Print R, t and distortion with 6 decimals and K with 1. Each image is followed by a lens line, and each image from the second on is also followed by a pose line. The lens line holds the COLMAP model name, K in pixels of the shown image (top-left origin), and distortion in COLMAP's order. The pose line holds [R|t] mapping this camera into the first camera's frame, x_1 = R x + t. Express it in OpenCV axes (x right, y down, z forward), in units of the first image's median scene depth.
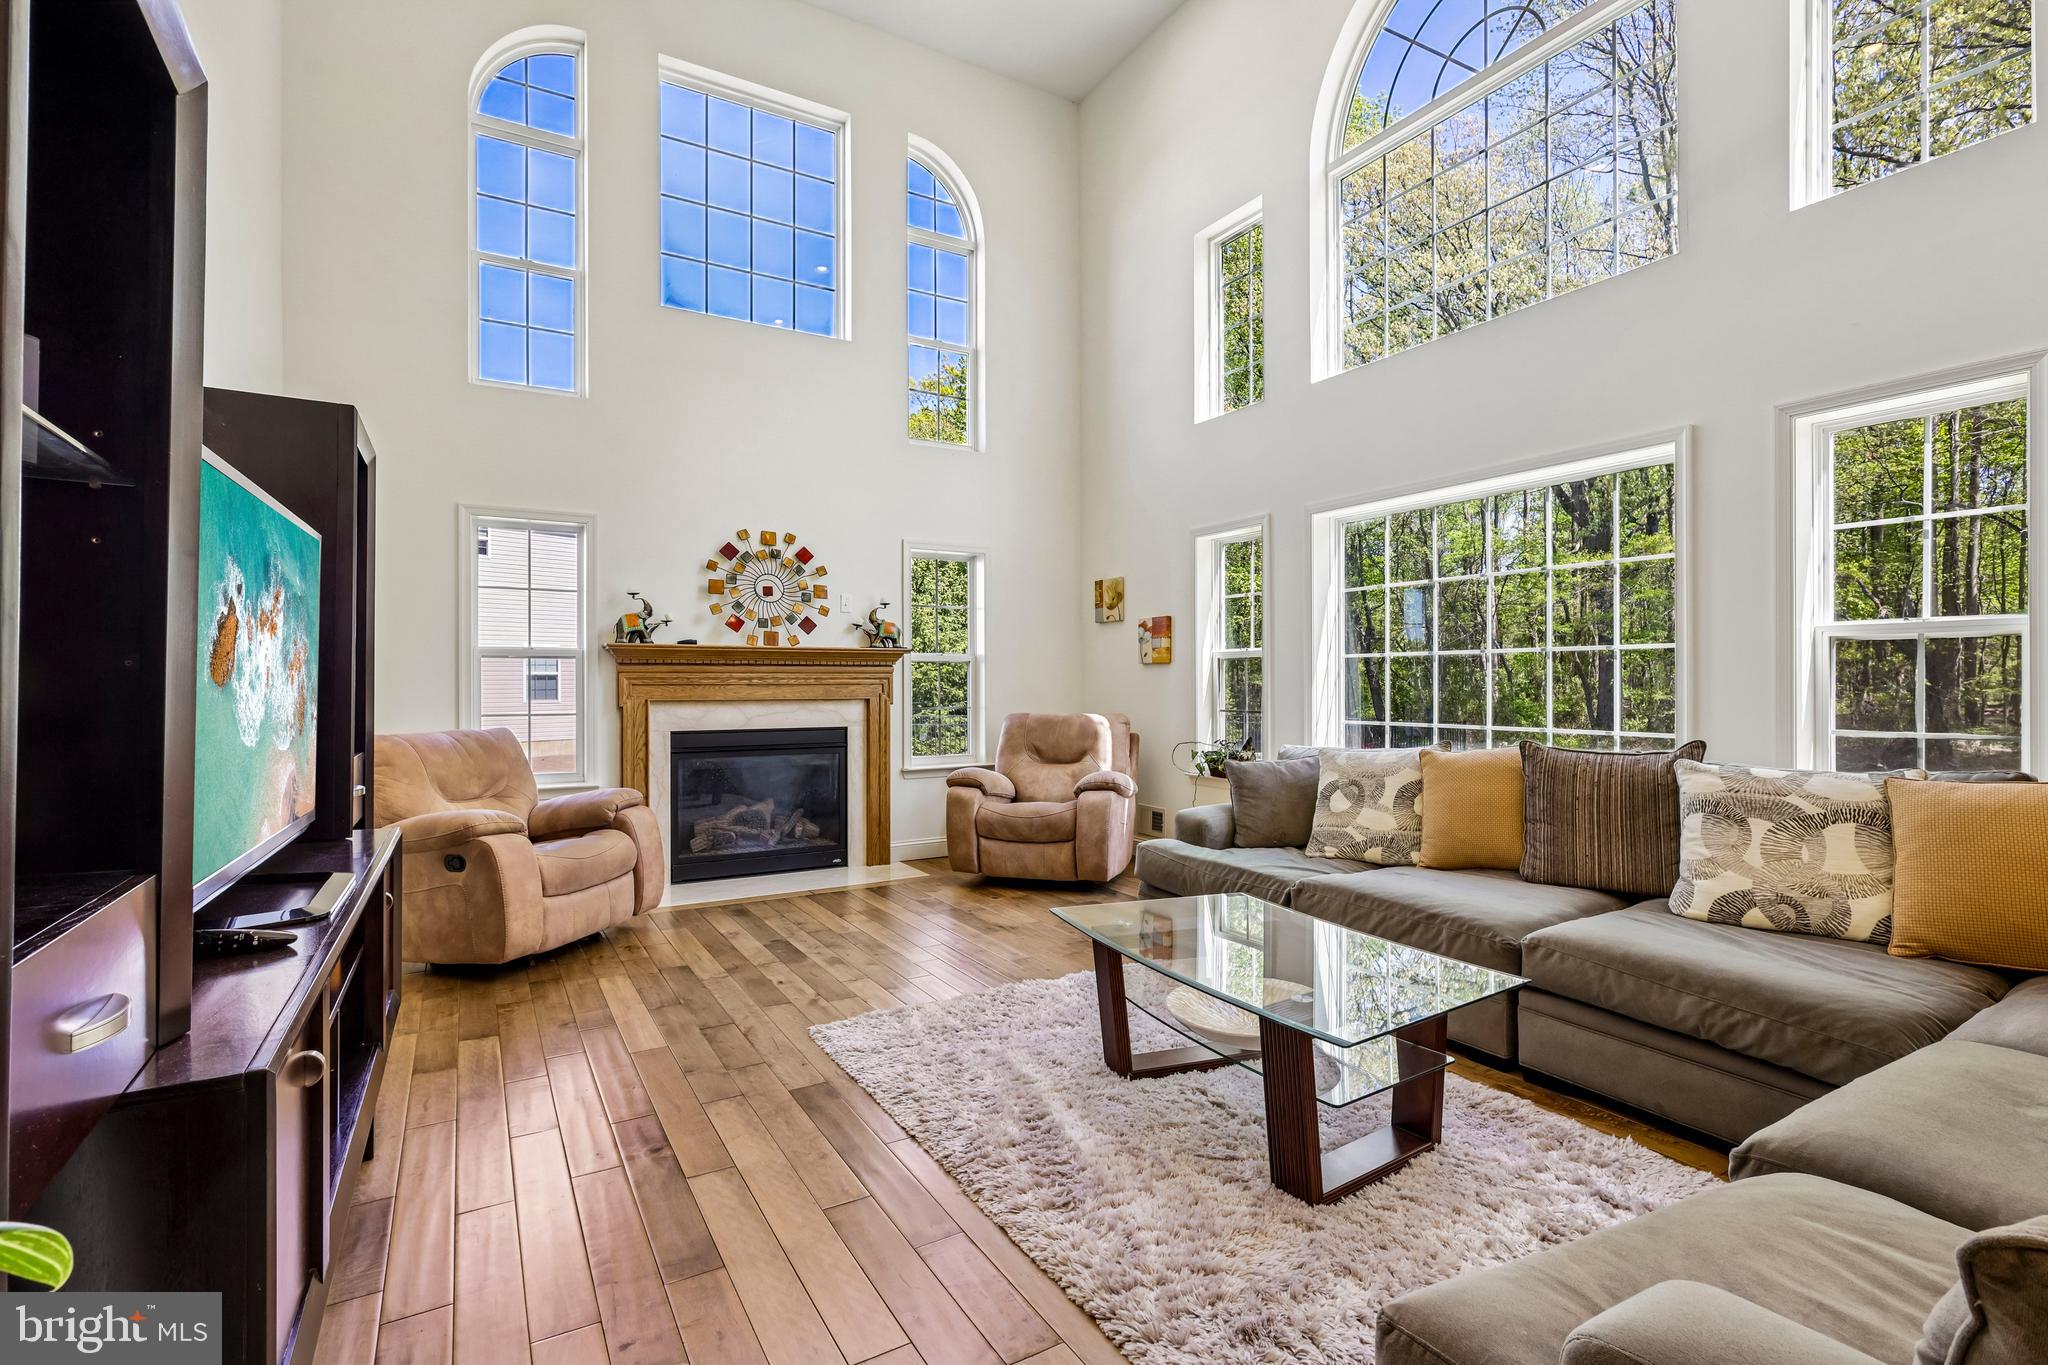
lens RADIAL K [[937.1, 0, 1017.8], [0, 937.1, 677.5], [0, 0, 1]] dist [0.006335, 0.000580]
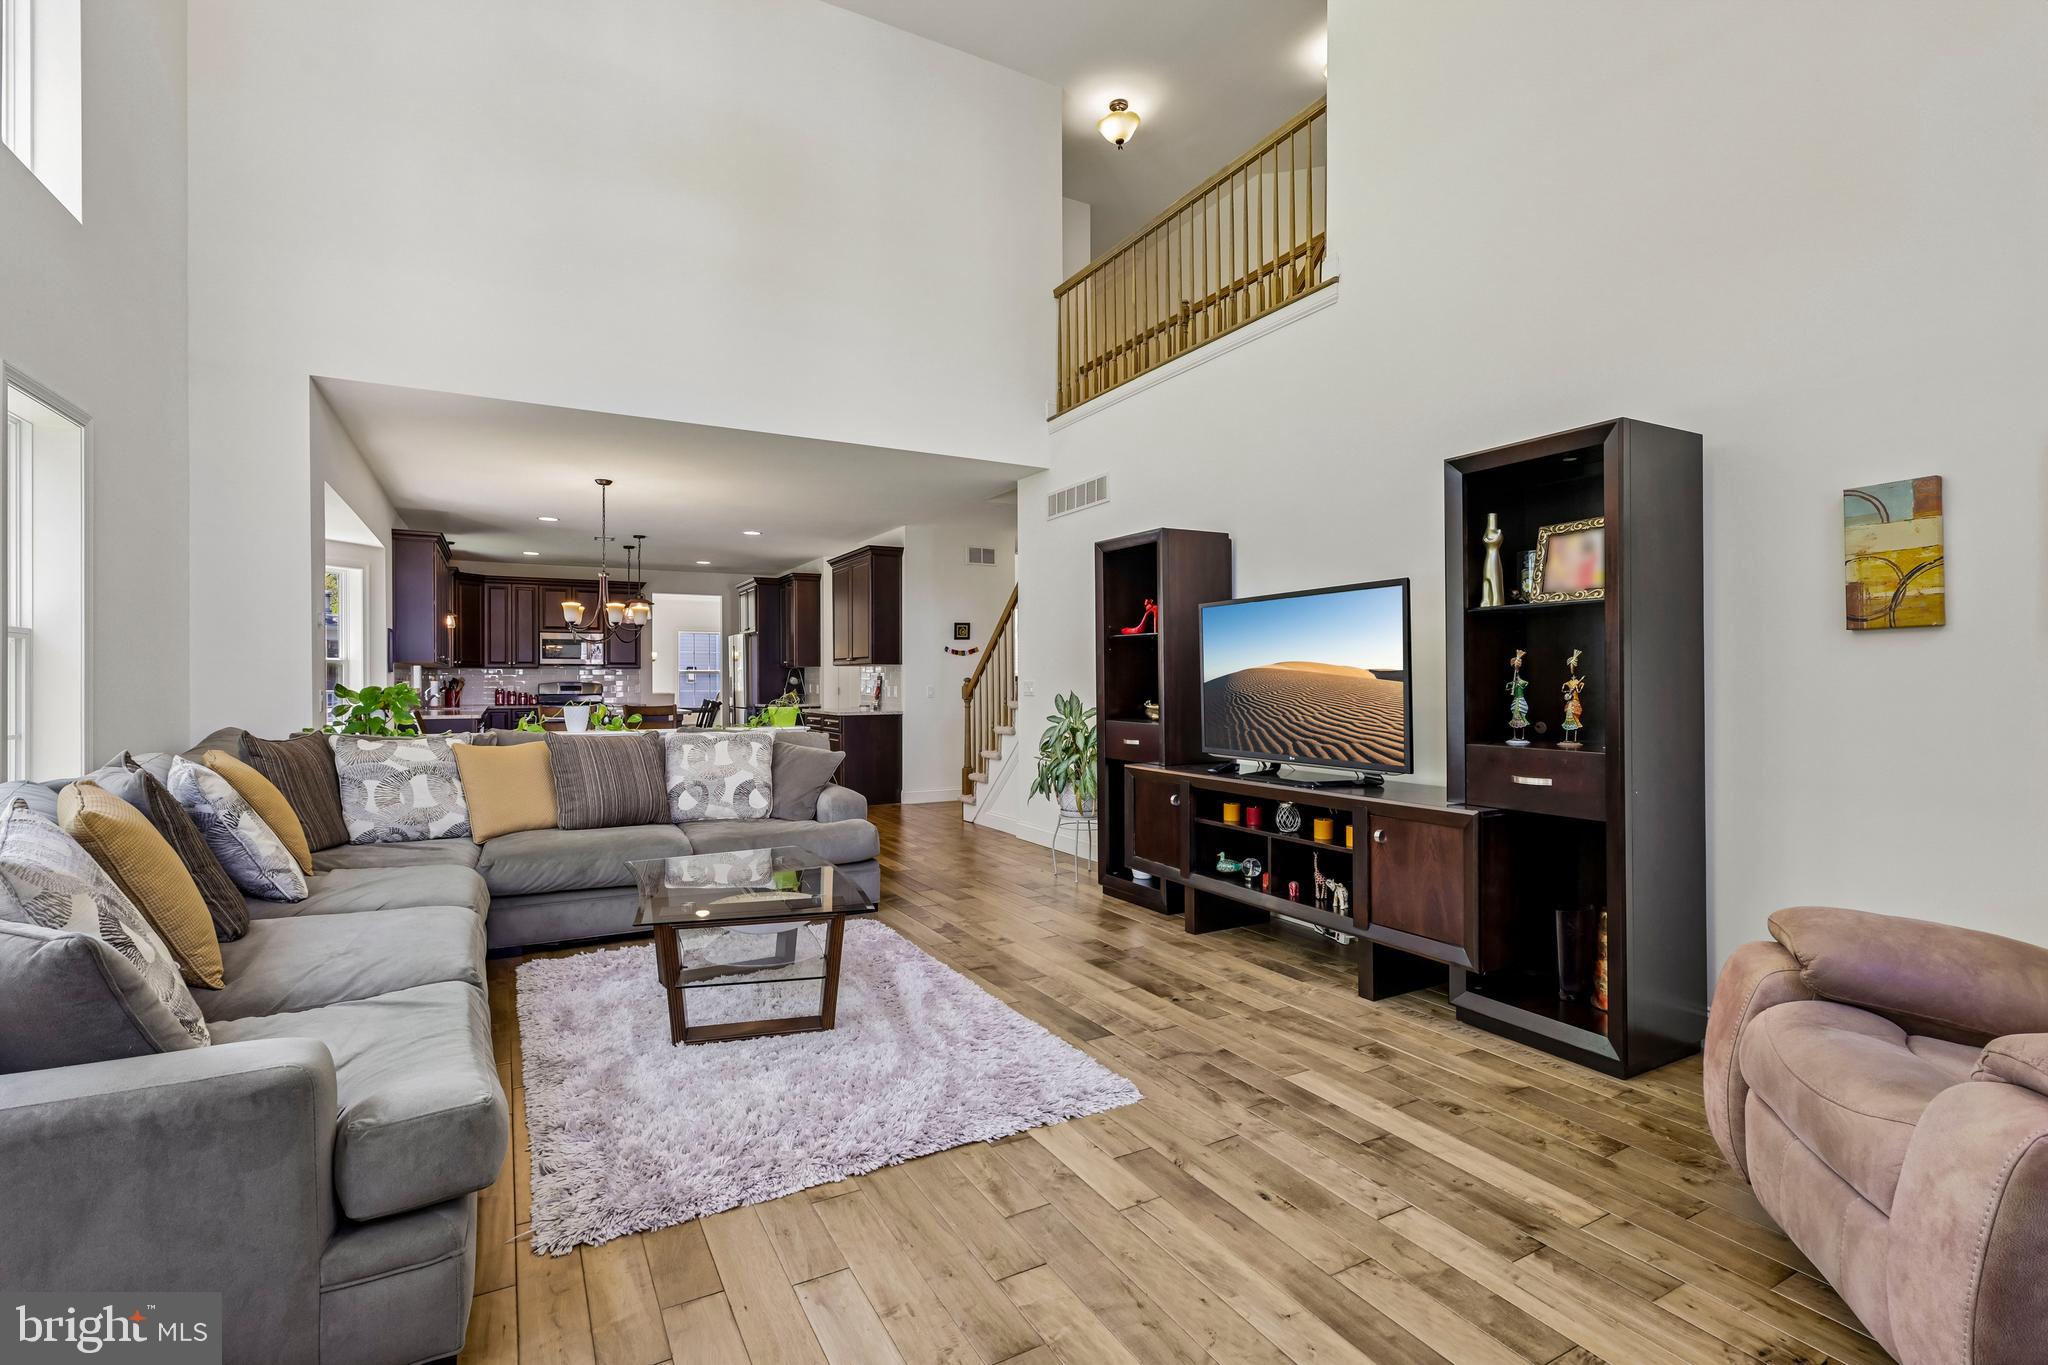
lens RADIAL K [[937.1, 0, 1024.0], [0, 937.1, 682.3], [0, 0, 1]] dist [0.006335, 0.000580]
pose [[-0.999661, 0.007952, 0.024803, -0.056666], [0.007960, 0.999968, 0.000204, 0.001577], [-0.024801, 0.000402, -0.999692, 0.743277]]
